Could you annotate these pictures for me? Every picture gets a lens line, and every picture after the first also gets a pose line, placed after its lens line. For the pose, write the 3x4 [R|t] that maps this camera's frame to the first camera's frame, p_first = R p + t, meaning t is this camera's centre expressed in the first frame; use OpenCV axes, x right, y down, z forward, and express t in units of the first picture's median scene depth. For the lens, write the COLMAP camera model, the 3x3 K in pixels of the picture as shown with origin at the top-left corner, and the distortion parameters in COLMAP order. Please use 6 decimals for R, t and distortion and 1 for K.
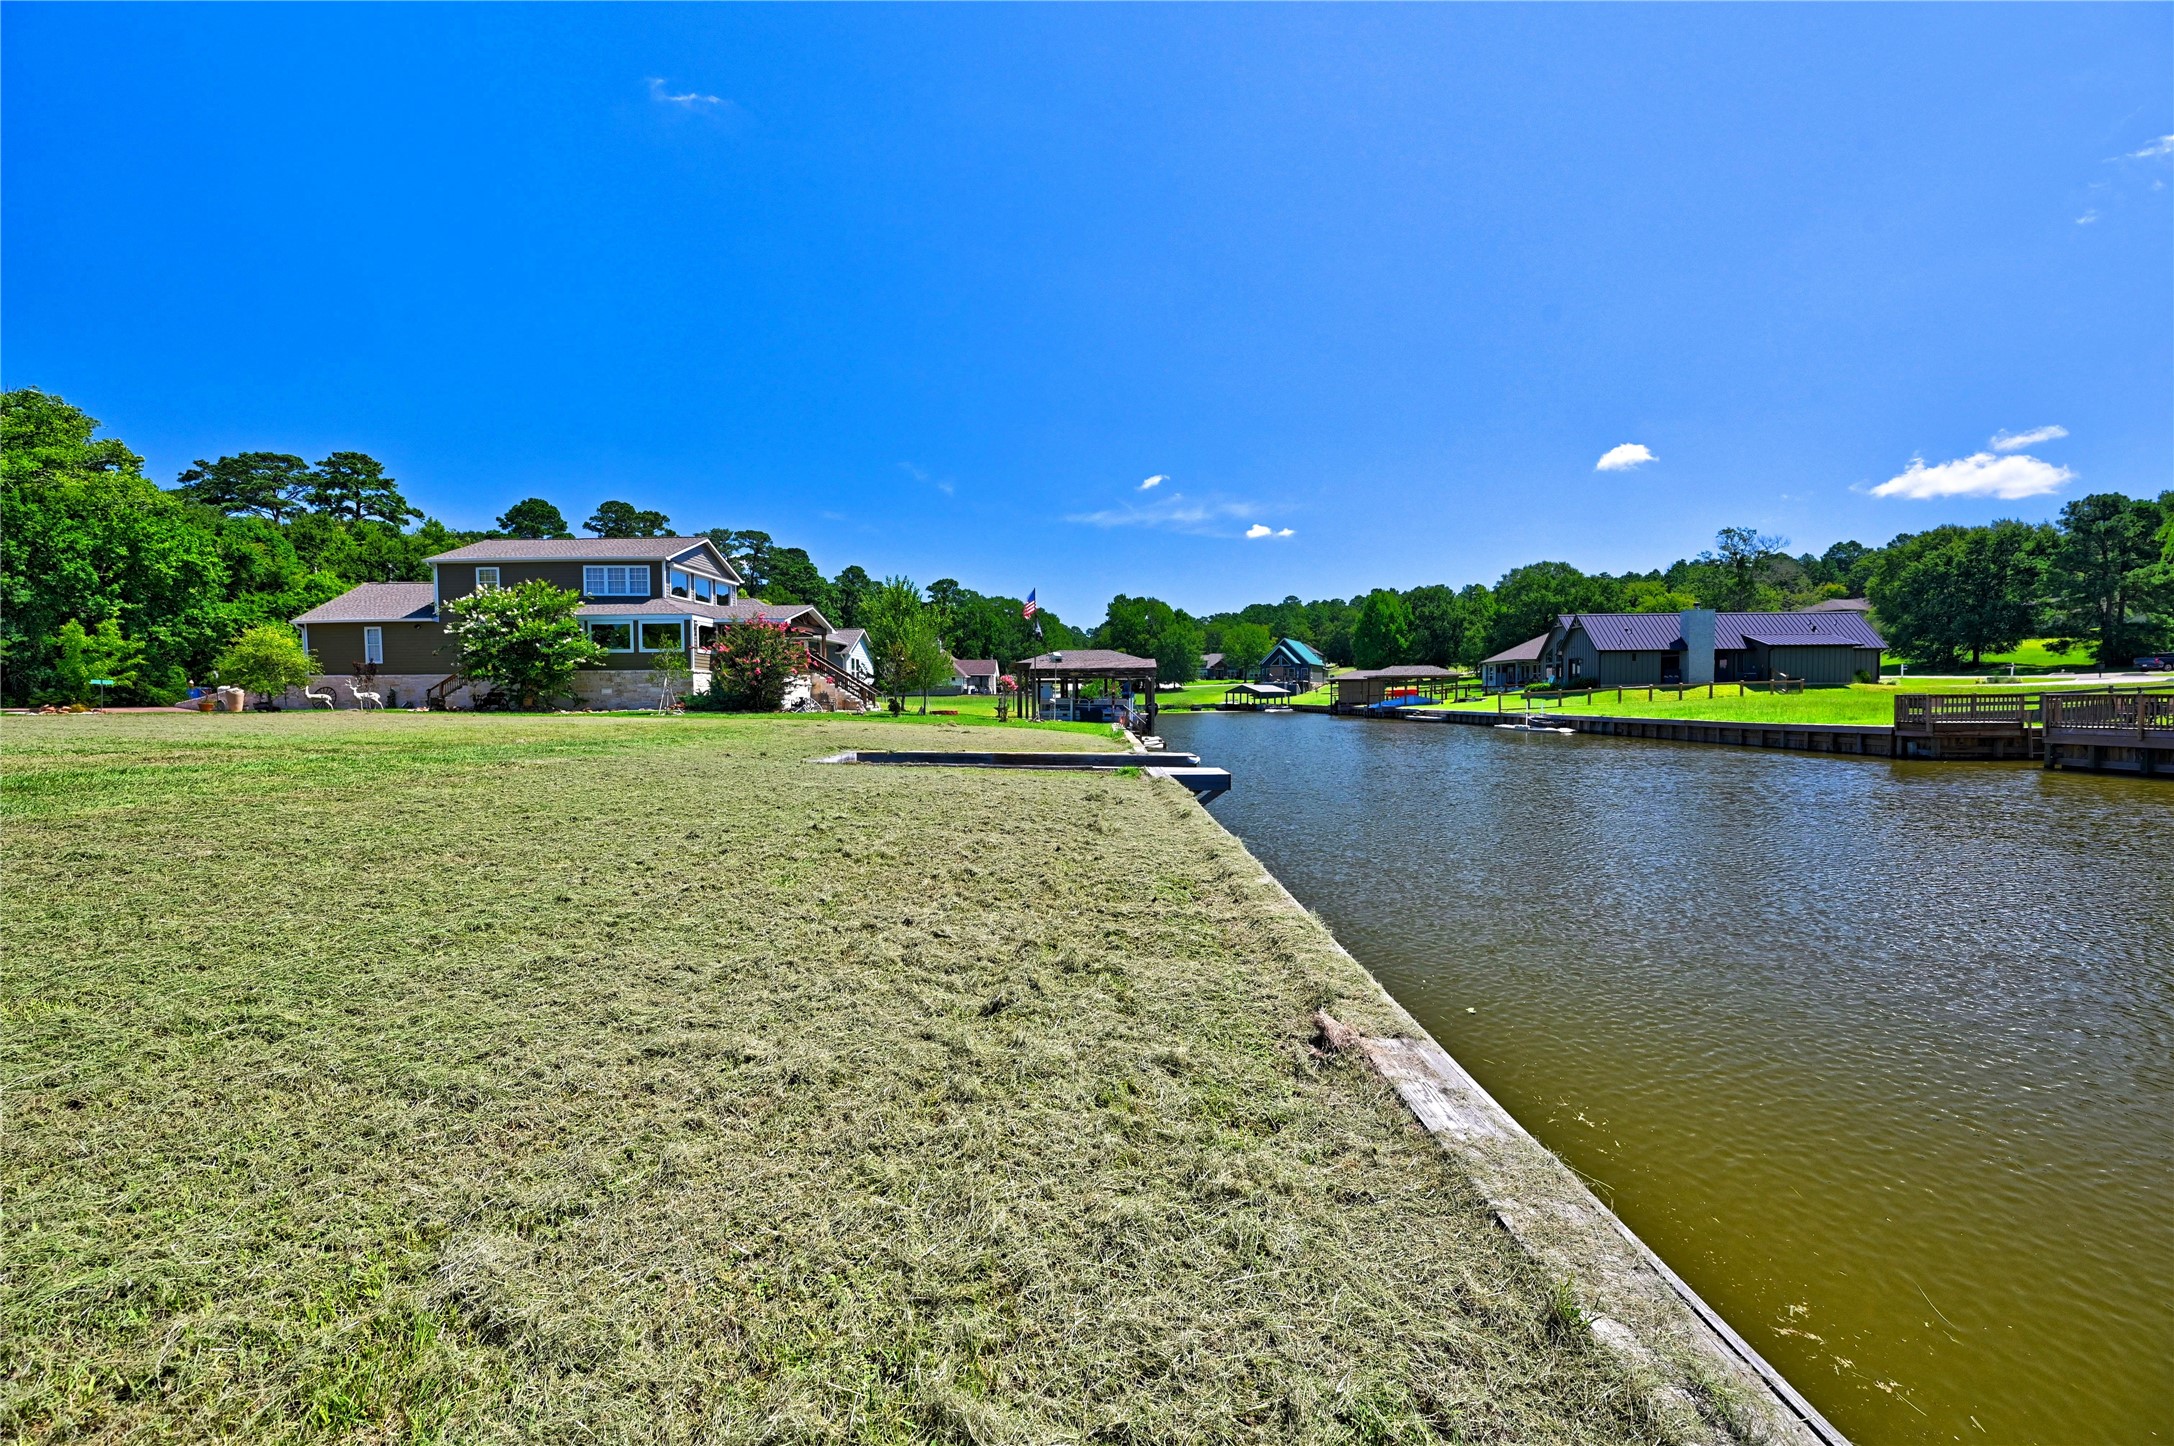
lens RADIAL K [[853.1, 0, 1084.6], [0, 853.1, 723.0], [0, 0, 1]] dist [0.001744, -0.000249]
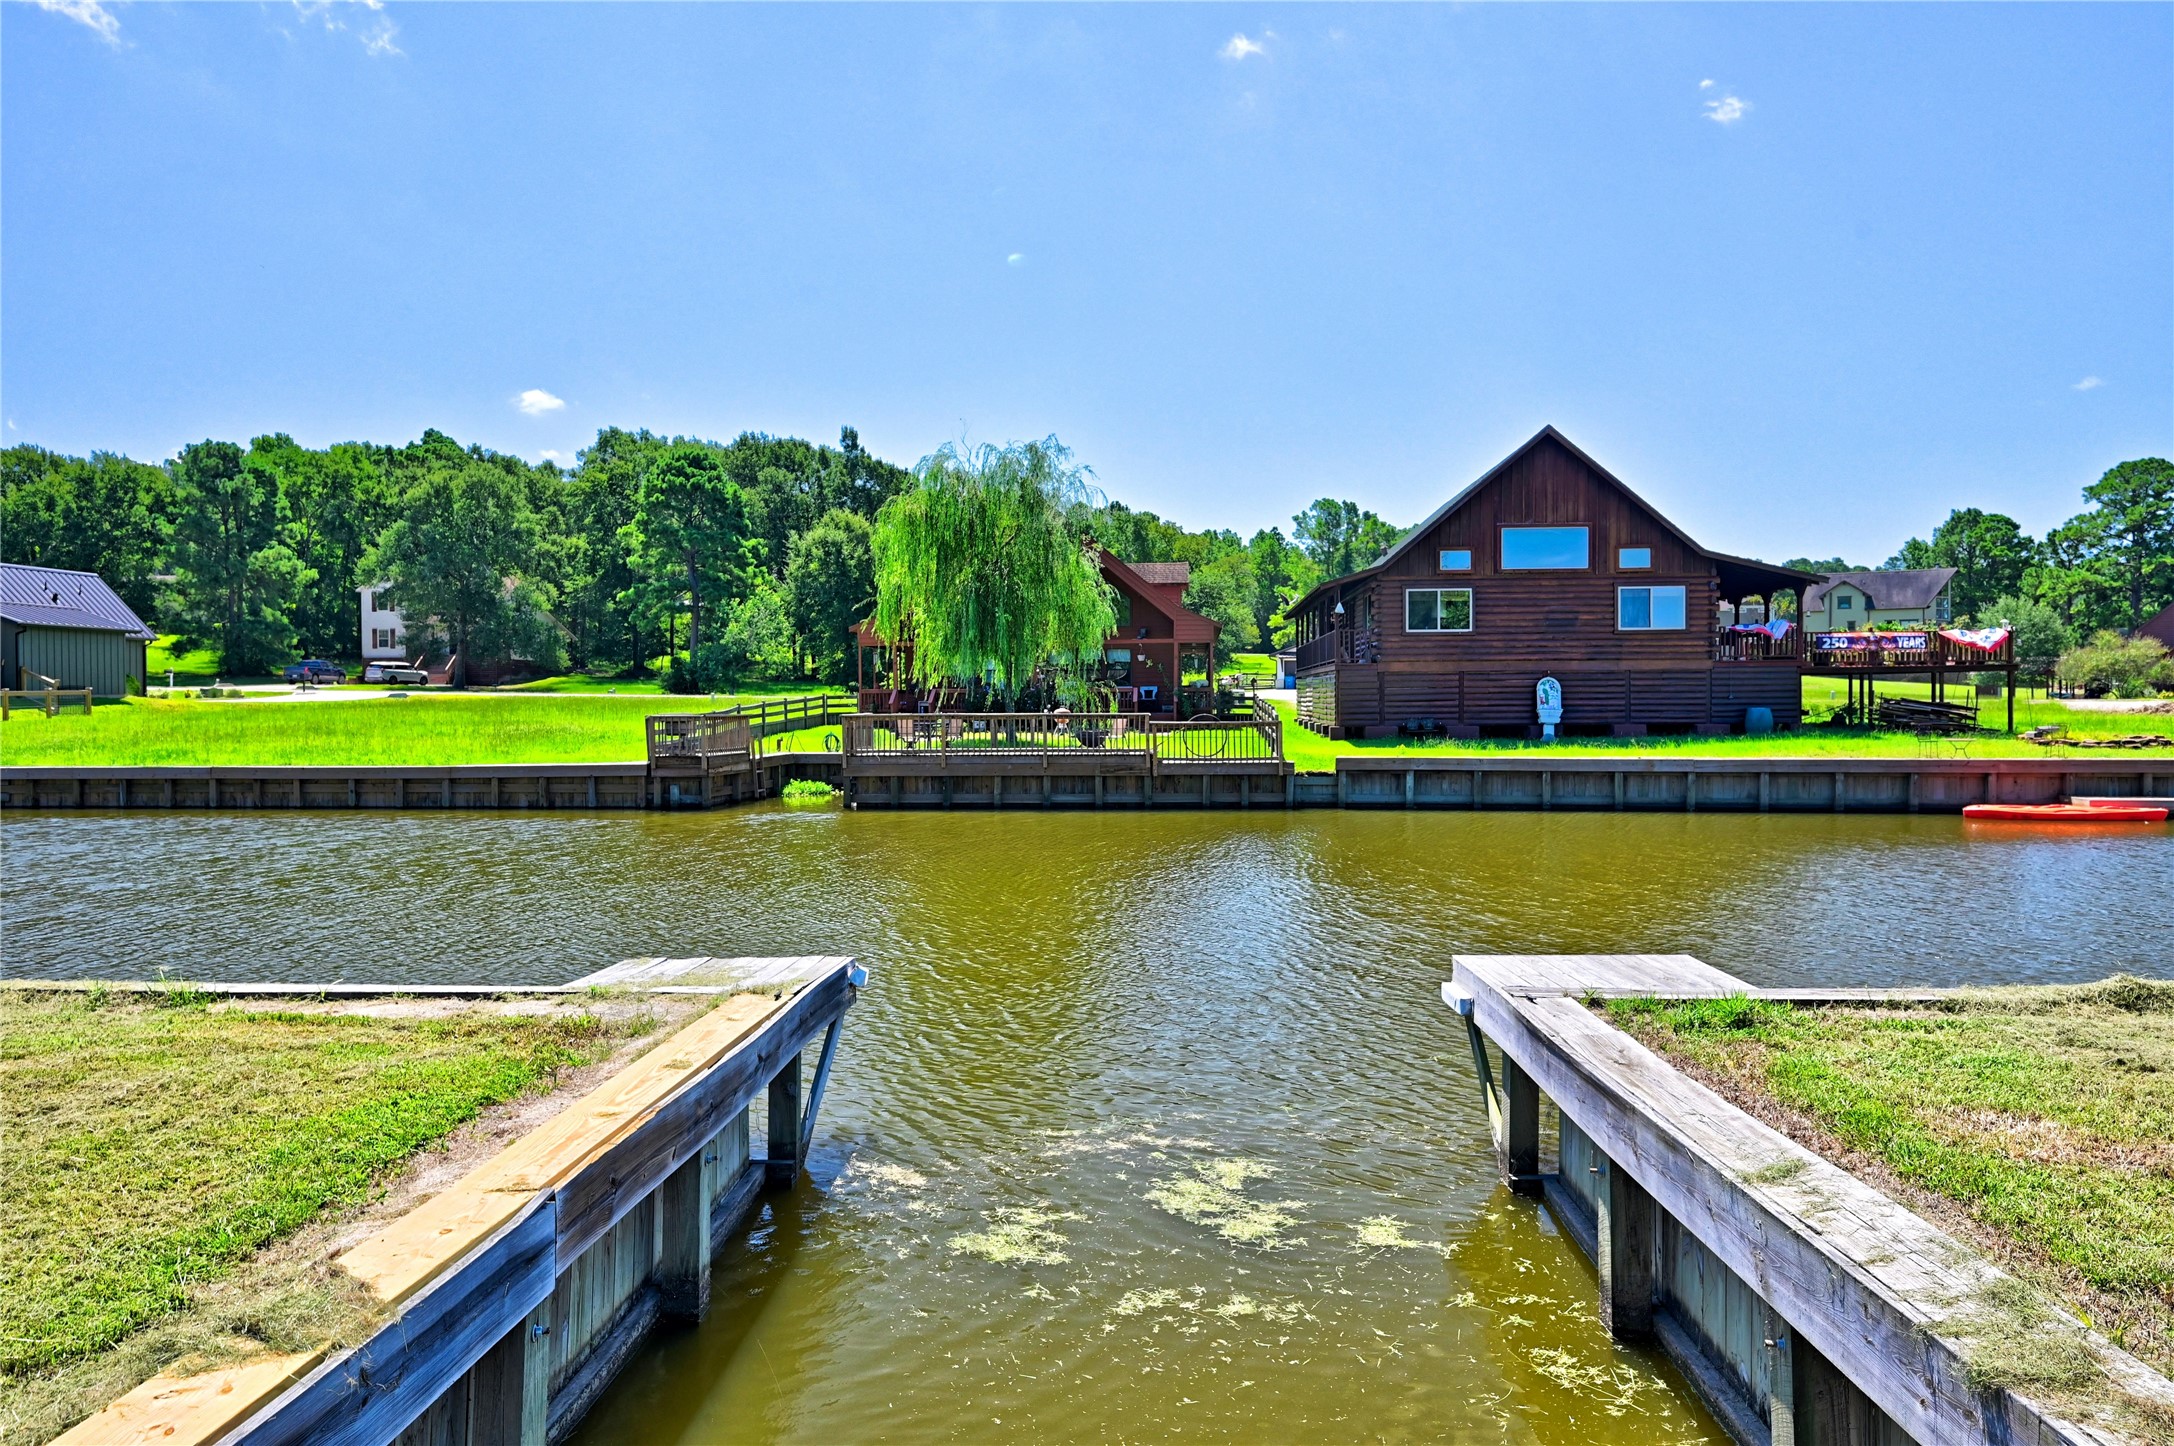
lens RADIAL K [[1497.3, 0, 1089.9], [0, 1497.3, 736.7], [0, 0, 1]] dist [-0.004593, -0.000133]
pose [[0.046005, -0.018269, 0.998774, -0.176872], [0.035600, 0.999228, 0.016637, -0.019589], [-0.998307, 0.034791, 0.046620, 0.484166]]
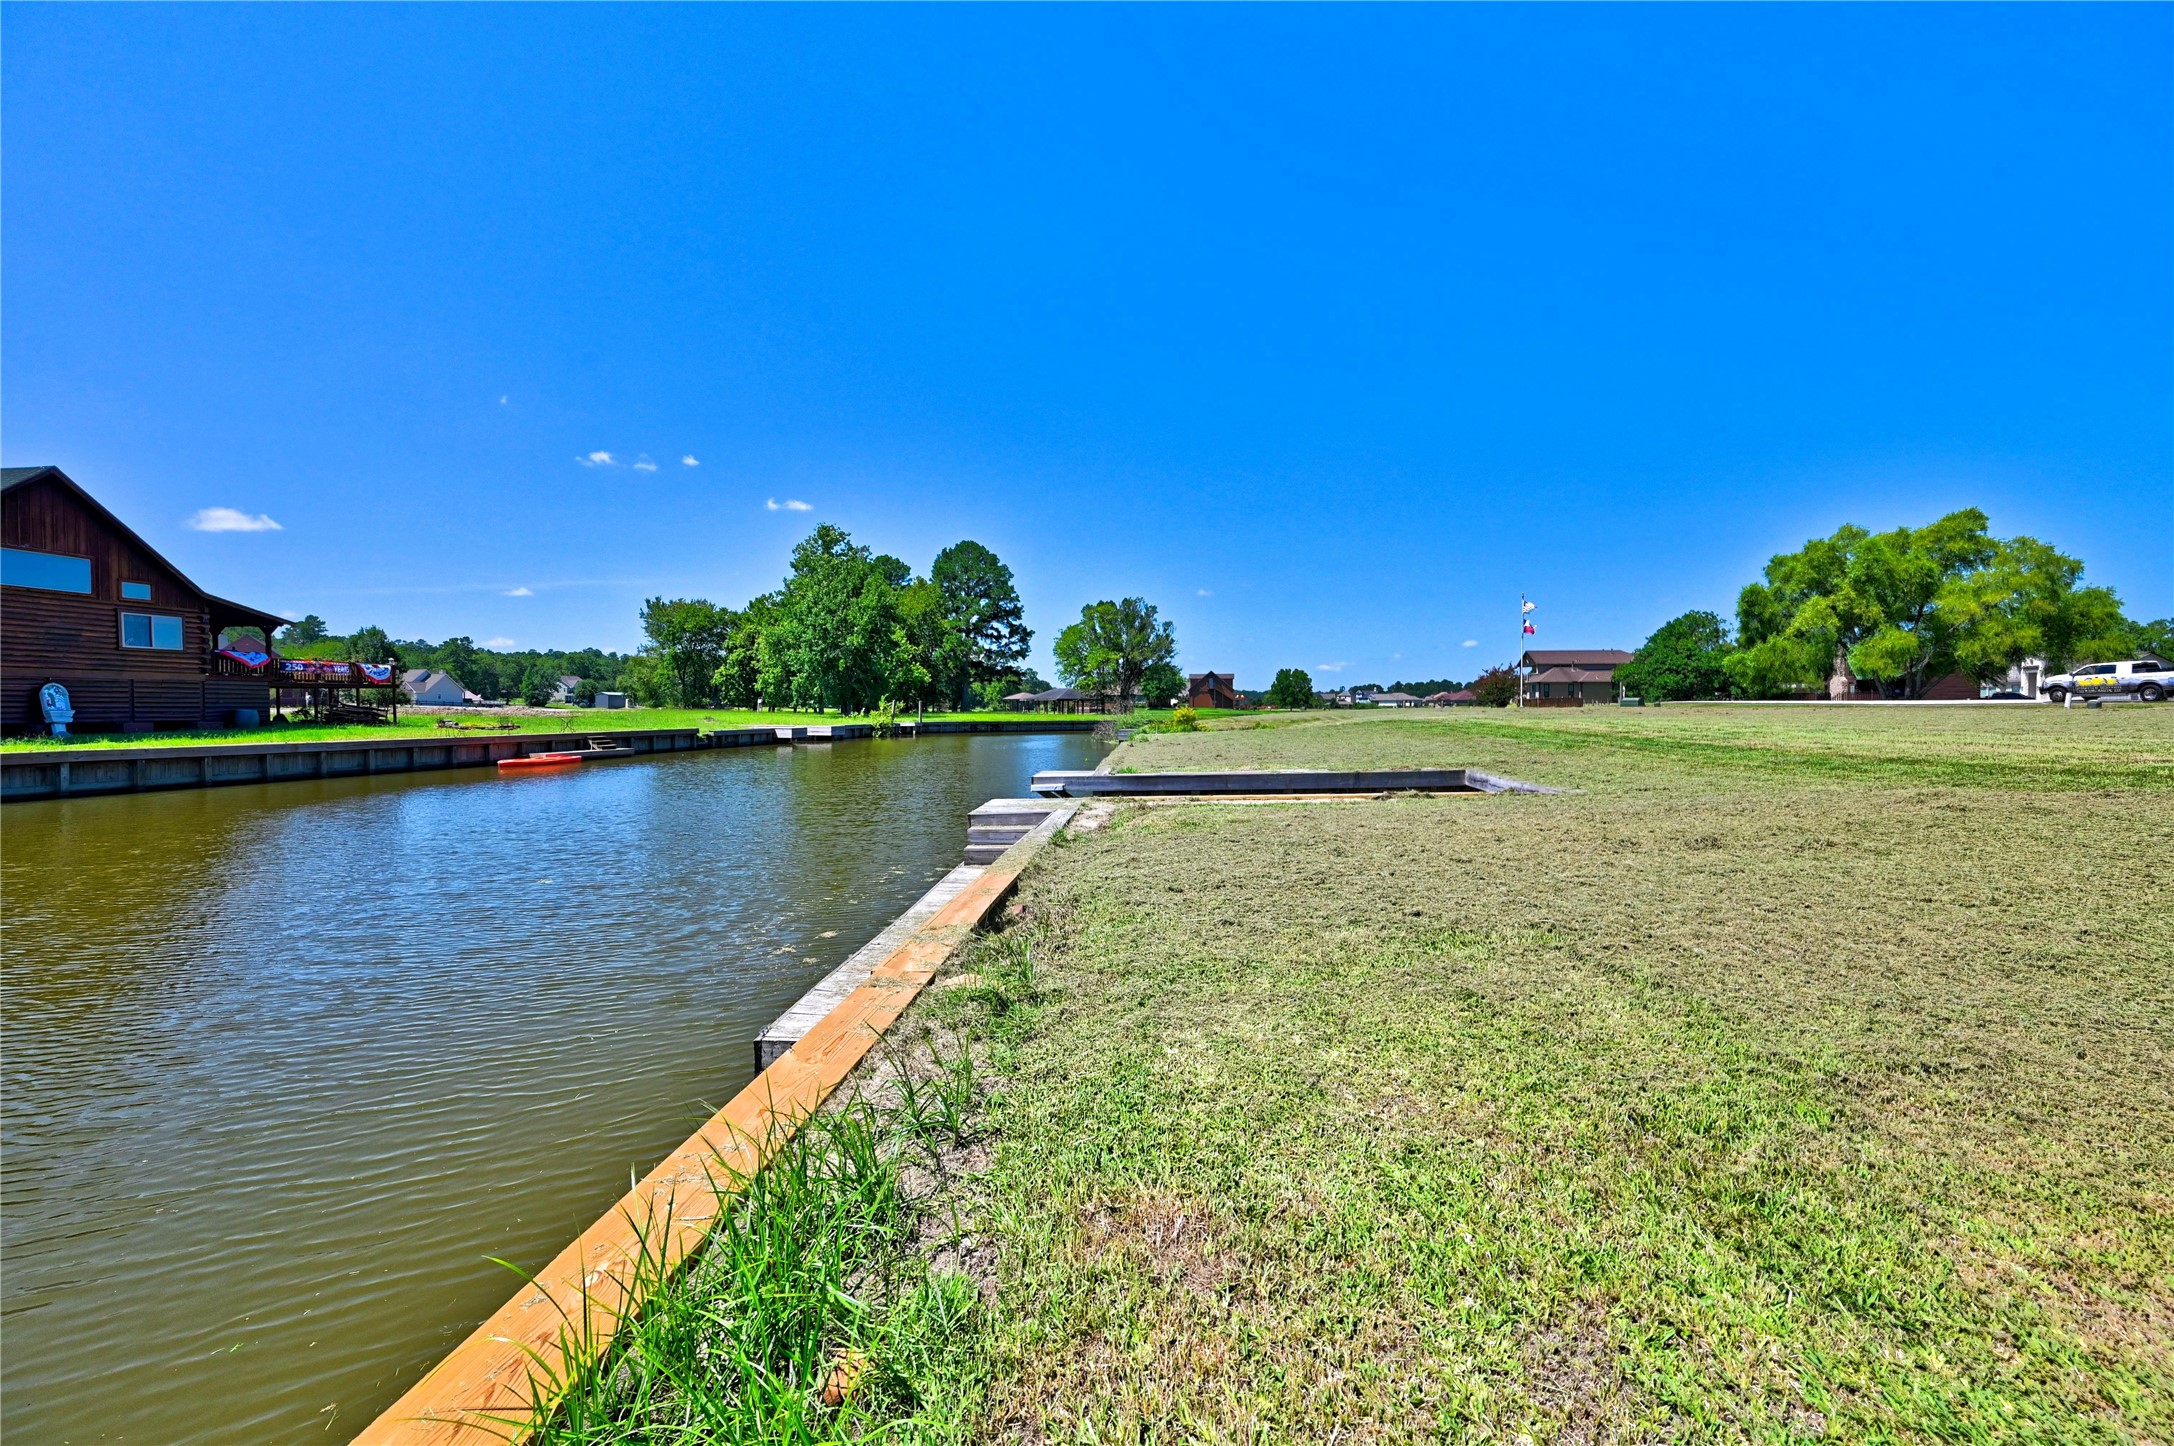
lens RADIAL K [[853.1, 0, 1080.5], [0, 853.1, 728.3], [0, 0, 1]] dist [0.001744, -0.000249]
pose [[-0.997337, 0.006116, 0.072669, 0.012009], [0.010050, 0.998496, 0.053894, -0.024917], [-0.072230, 0.054481, -0.995899, 0.866003]]
